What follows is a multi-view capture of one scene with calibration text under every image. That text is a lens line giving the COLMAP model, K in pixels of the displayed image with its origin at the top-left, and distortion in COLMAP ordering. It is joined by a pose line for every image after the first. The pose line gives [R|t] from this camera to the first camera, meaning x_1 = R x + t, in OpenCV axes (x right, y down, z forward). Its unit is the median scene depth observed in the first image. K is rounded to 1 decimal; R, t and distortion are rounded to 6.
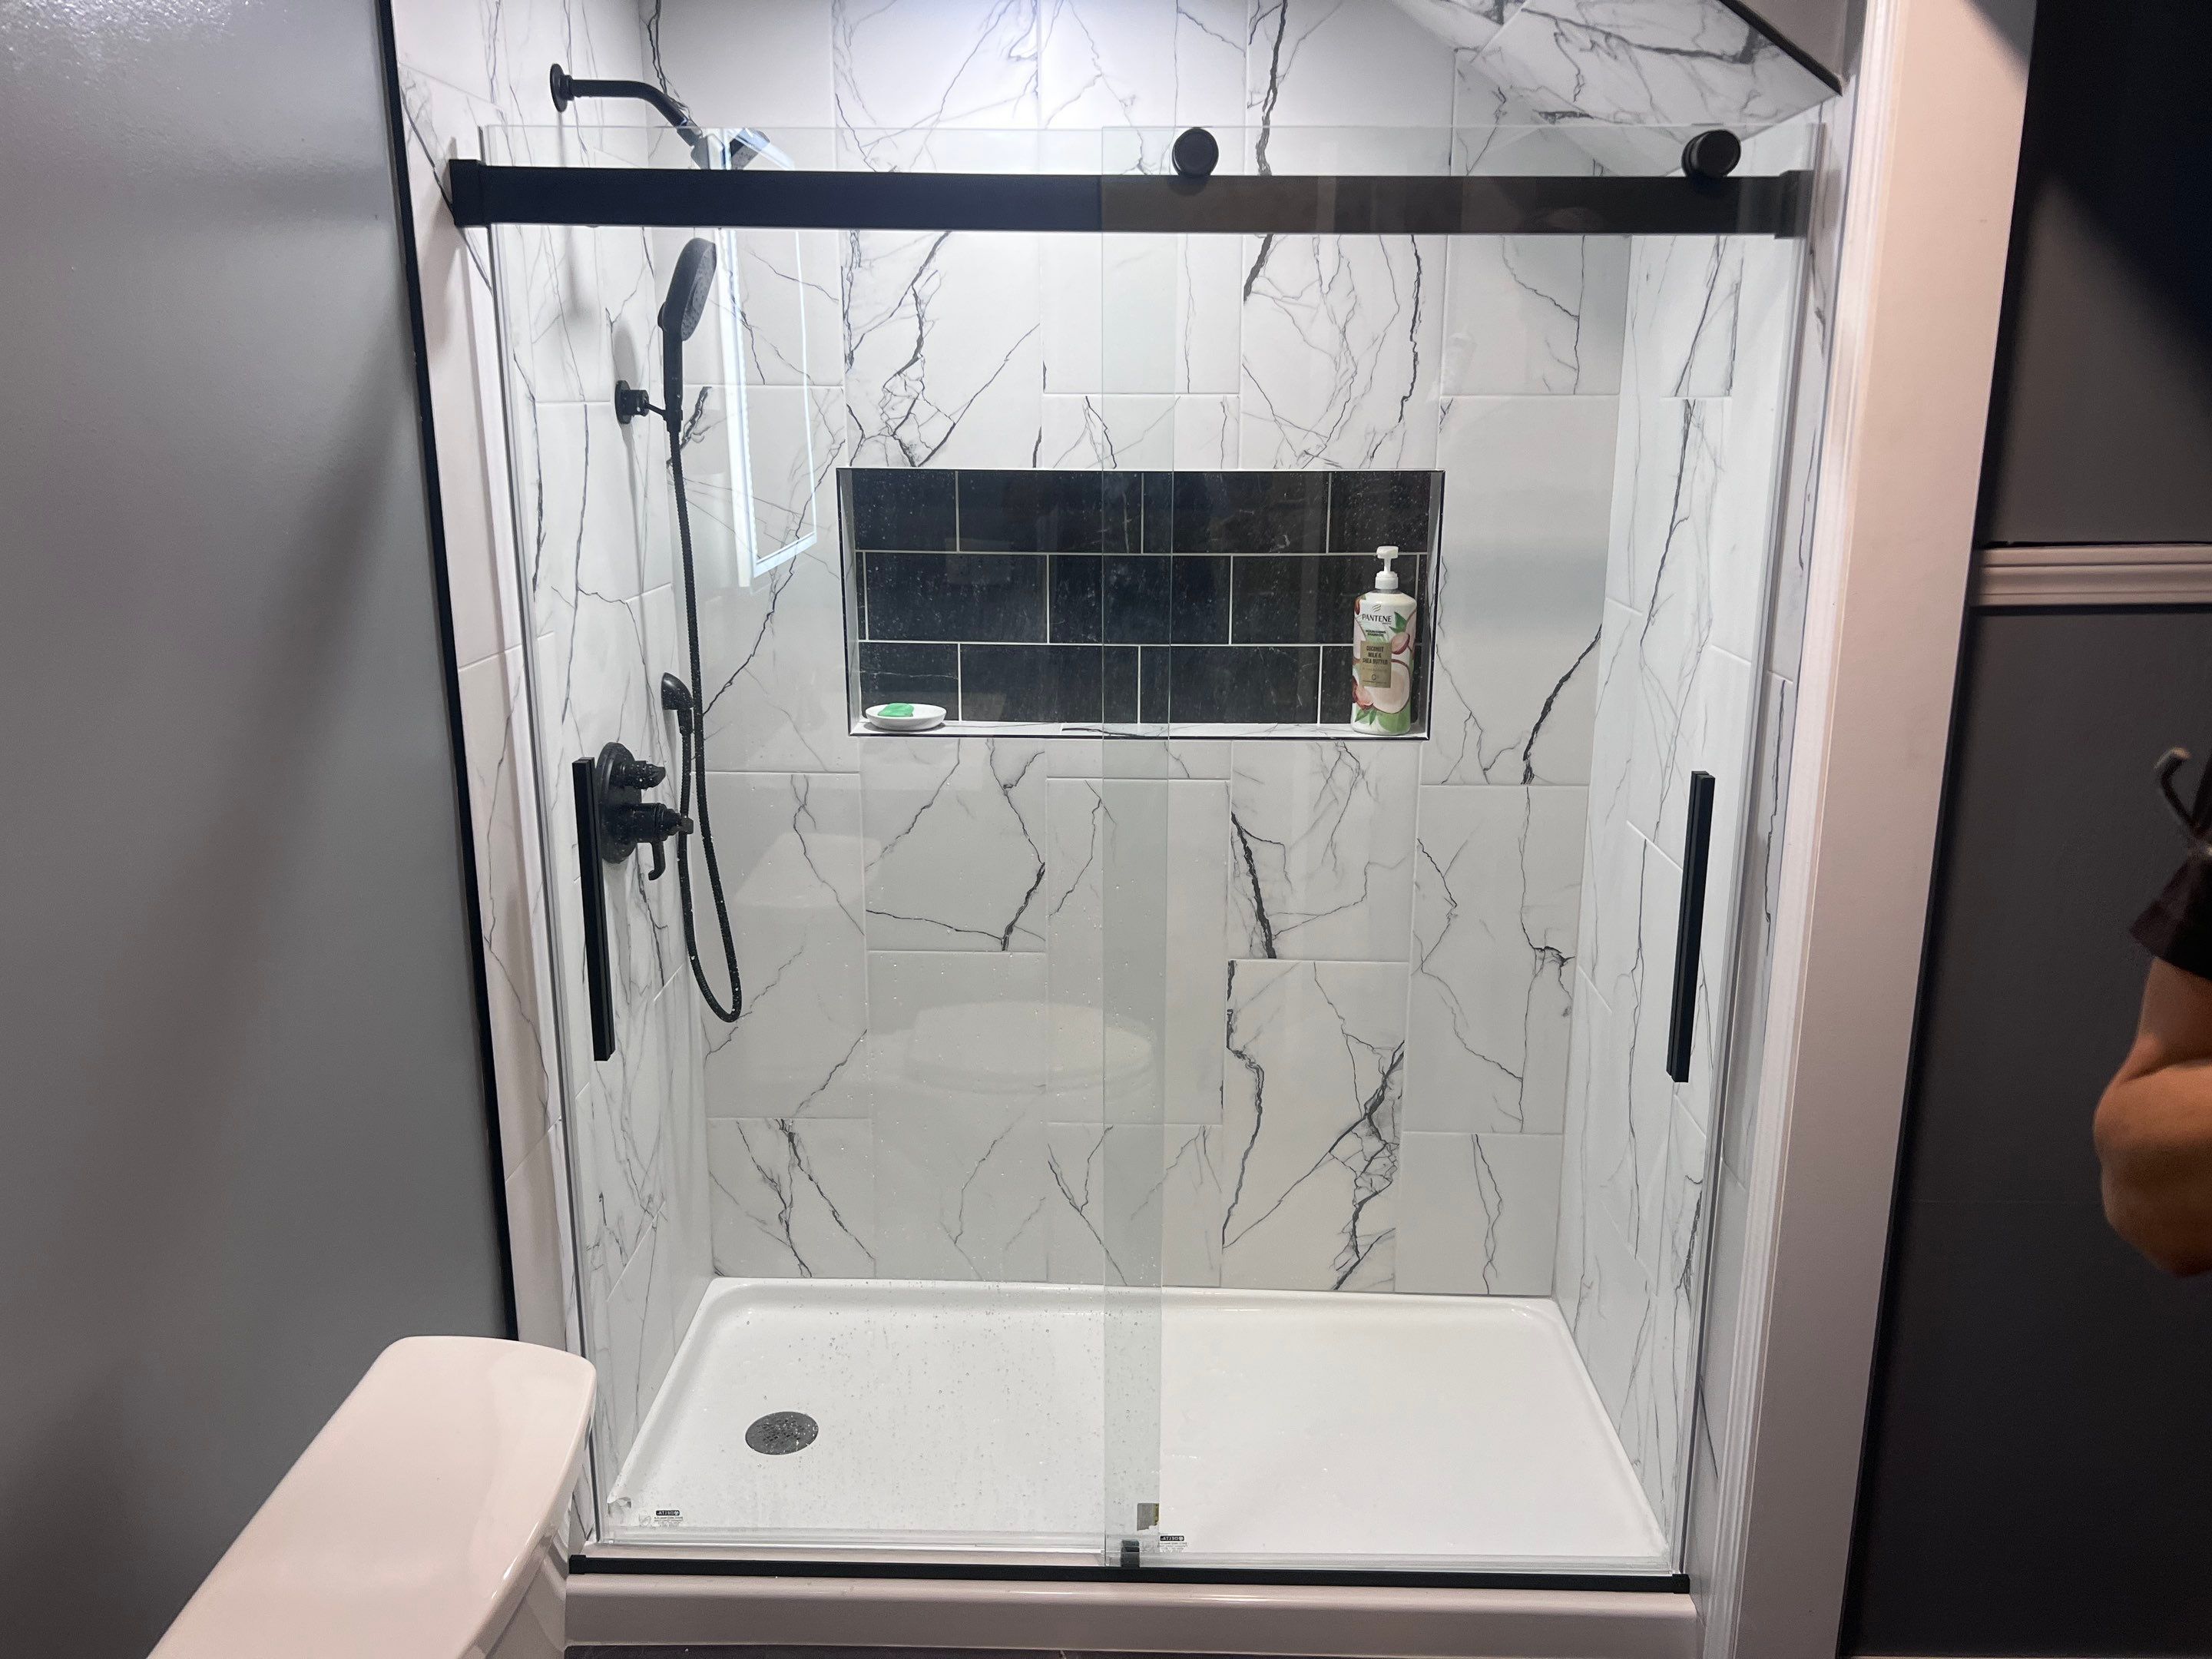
lens RADIAL K [[1658.9, 0, 1112.7], [0, 1658.9, 807.2], [0, 0, 1]] dist [0.052625, -0.062726]
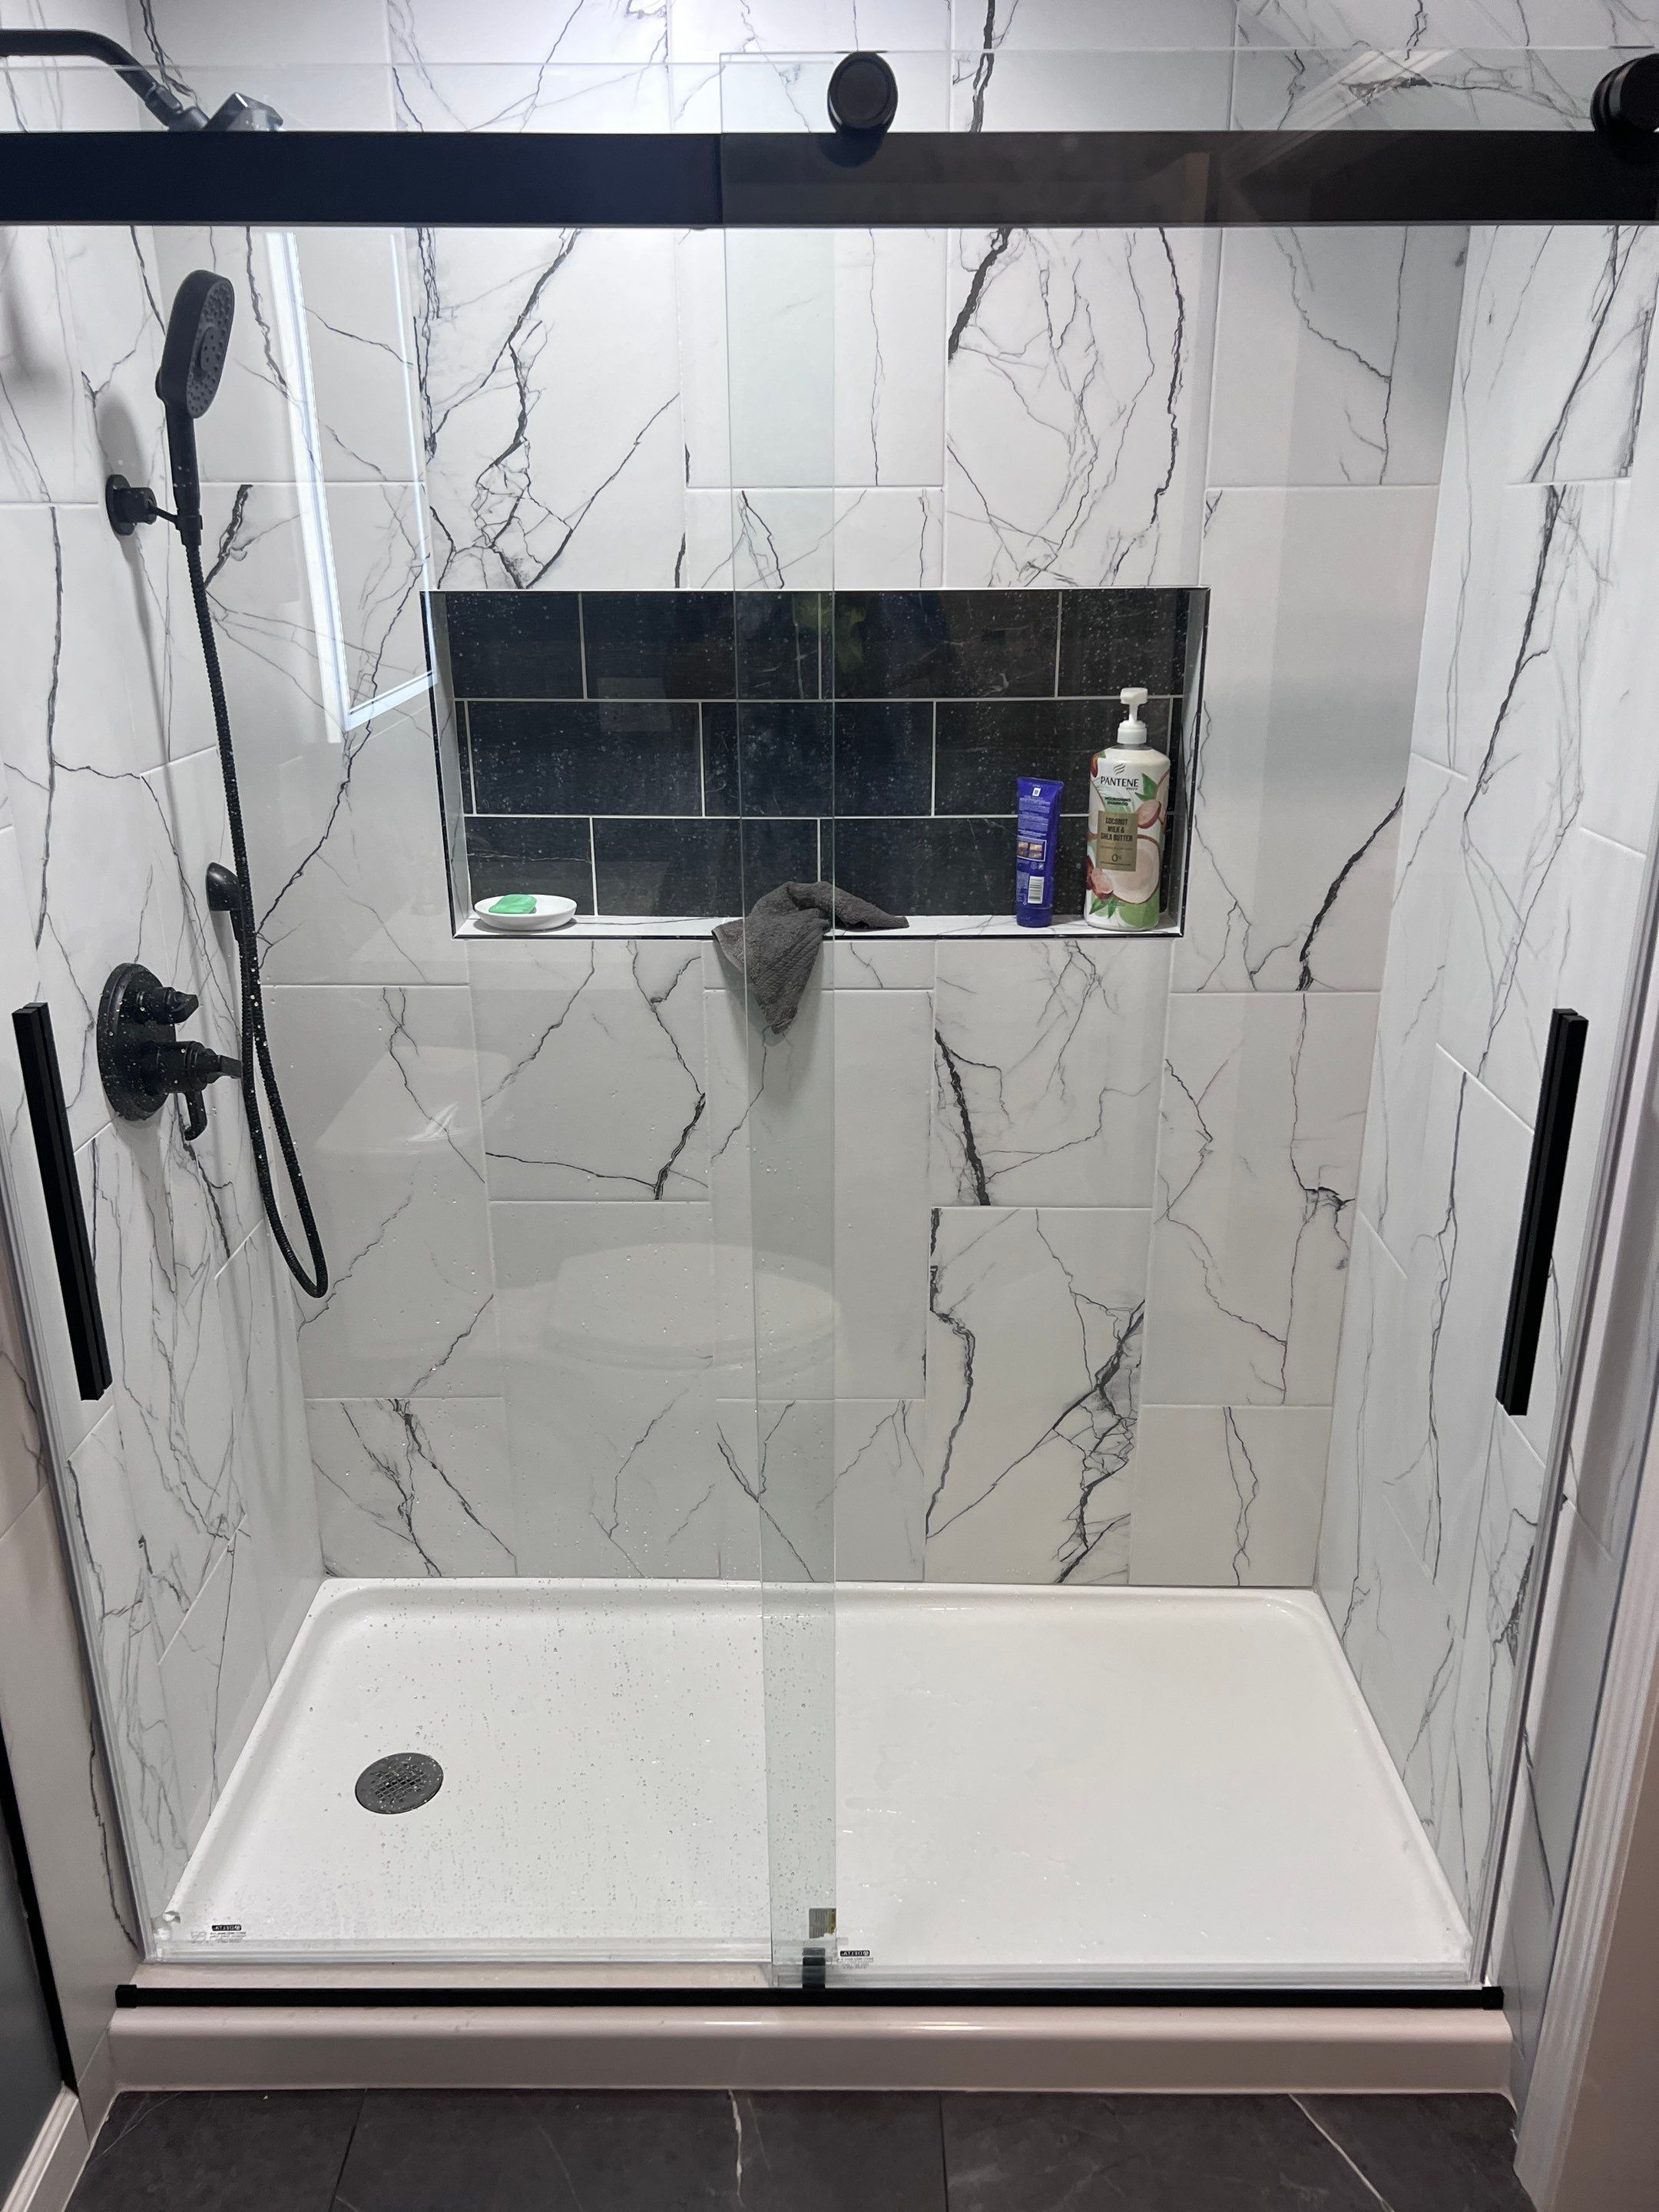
lens RADIAL K [[1676.5, 0, 825.3], [0, 1676.5, 1127.7], [0, 0, 1]] dist [0.028656, -0.021865]
pose [[0.999915, -0.011662, 0.005877, 0.013960], [0.010951, 0.993965, 0.109152, -0.040893], [-0.007115, -0.109078, 0.994008, 0.200090]]
